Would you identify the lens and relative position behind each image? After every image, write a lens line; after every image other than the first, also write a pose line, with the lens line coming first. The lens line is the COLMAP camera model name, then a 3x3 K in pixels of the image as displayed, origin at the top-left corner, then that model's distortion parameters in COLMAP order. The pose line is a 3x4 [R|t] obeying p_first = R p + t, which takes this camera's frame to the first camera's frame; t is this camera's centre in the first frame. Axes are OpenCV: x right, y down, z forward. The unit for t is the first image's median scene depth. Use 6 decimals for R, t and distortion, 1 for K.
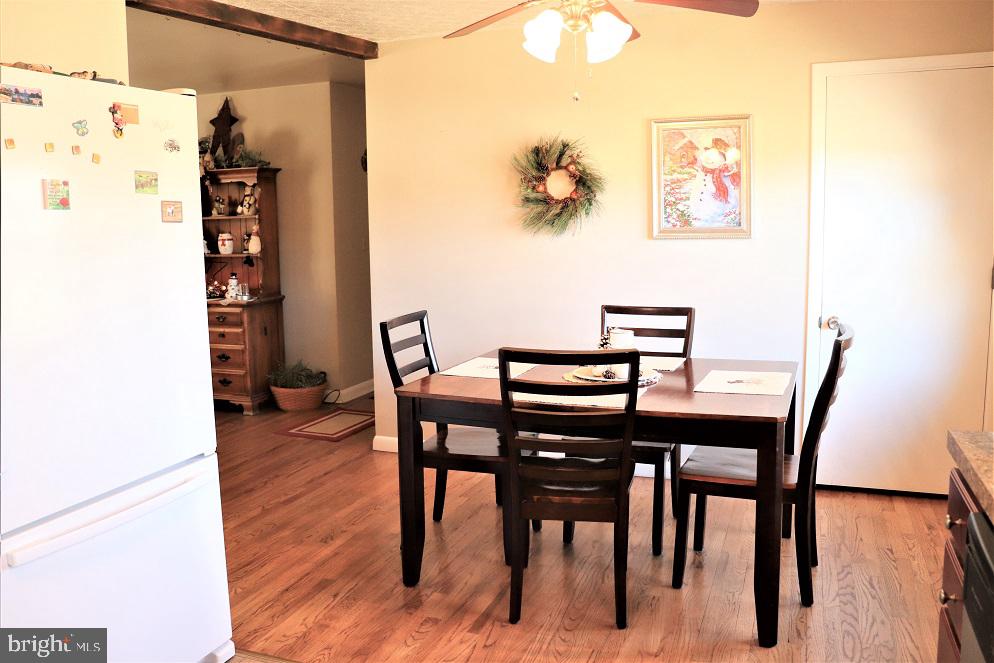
lens RADIAL K [[821.6, 0, 488.7], [0, 821.6, 323.0], [0, 0, 1]] dist [-0.160861, 0.136545]
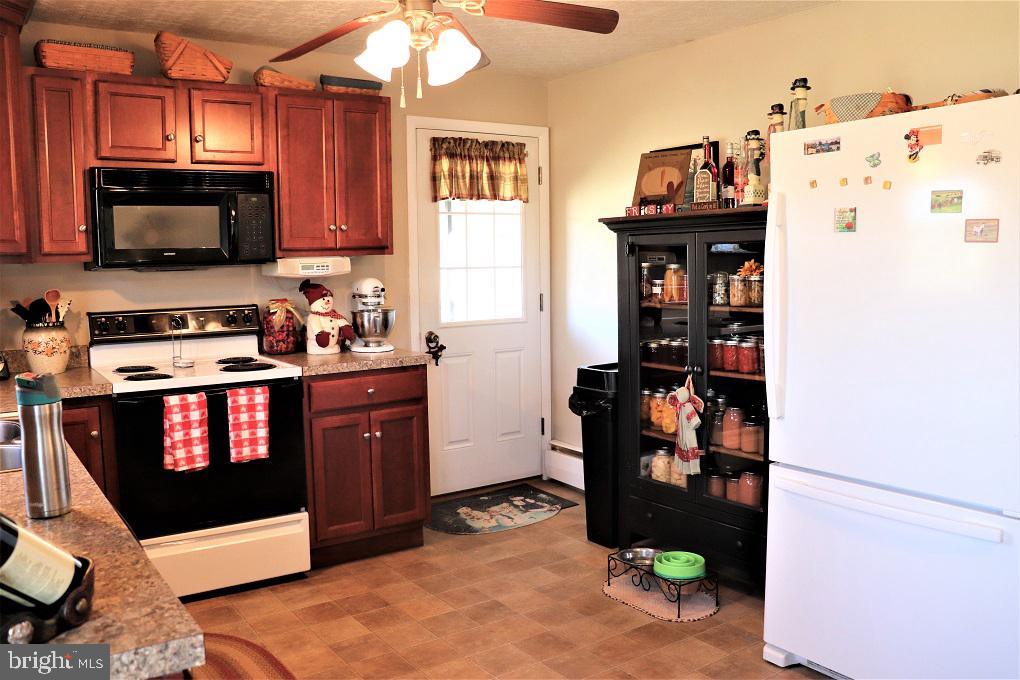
lens RADIAL K [[843.1, 0, 501.5], [0, 843.1, 331.3], [0, 0, 1]] dist [-0.160861, 0.136545]
pose [[-0.572396, 0.097525, -0.814157, 0.792297], [-0.077415, 0.982040, 0.172062, -0.167478], [0.816315, 0.161515, -0.554565, 1.272580]]
